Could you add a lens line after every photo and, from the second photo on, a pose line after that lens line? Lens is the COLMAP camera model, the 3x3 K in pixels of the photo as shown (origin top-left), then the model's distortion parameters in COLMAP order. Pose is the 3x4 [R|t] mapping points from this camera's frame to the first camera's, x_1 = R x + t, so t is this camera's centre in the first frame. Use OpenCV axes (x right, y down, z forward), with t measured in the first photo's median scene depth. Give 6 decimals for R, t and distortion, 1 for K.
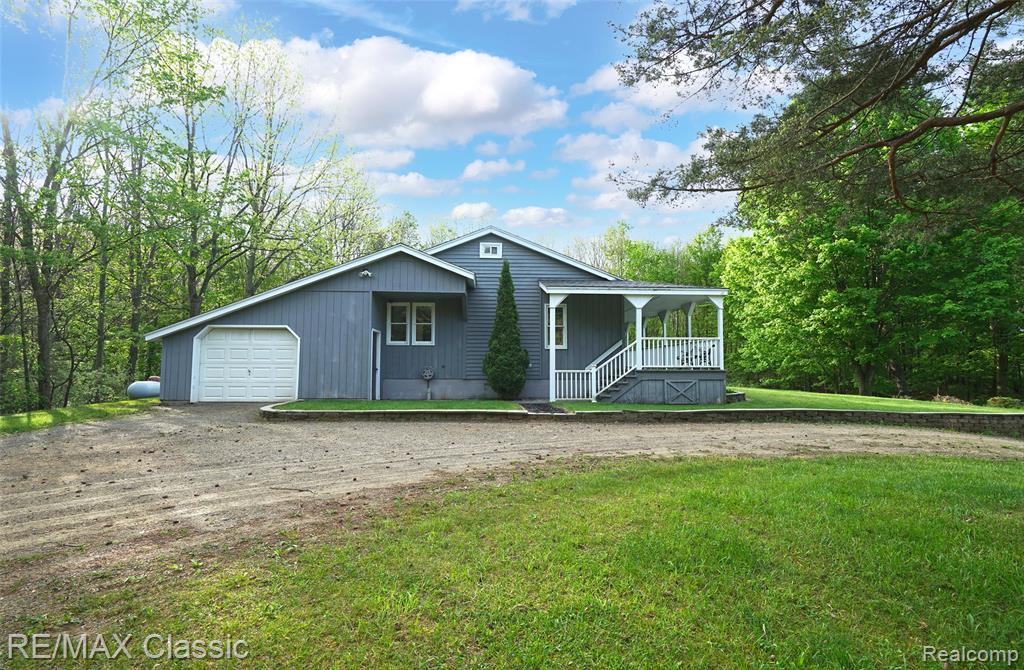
lens RADIAL K [[498.7, 0, 512.0], [0, 498.7, 335.0], [0, 0, 1]] dist [-0.002404, -0.000511]
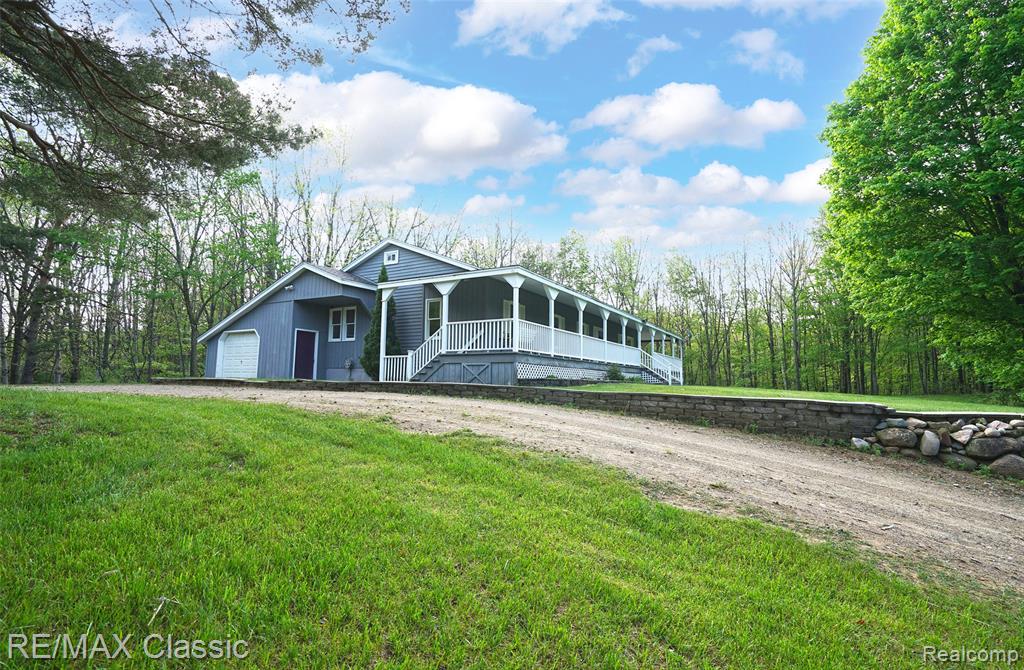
lens RADIAL K [[498.7, 0, 512.0], [0, 498.7, 335.0], [0, 0, 1]] dist [-0.002404, -0.000511]
pose [[0.837458, -0.045825, -0.544576, 0.906649], [0.024046, 0.998603, -0.047052, 0.079924], [0.545972, 0.026309, 0.837390, 0.202216]]
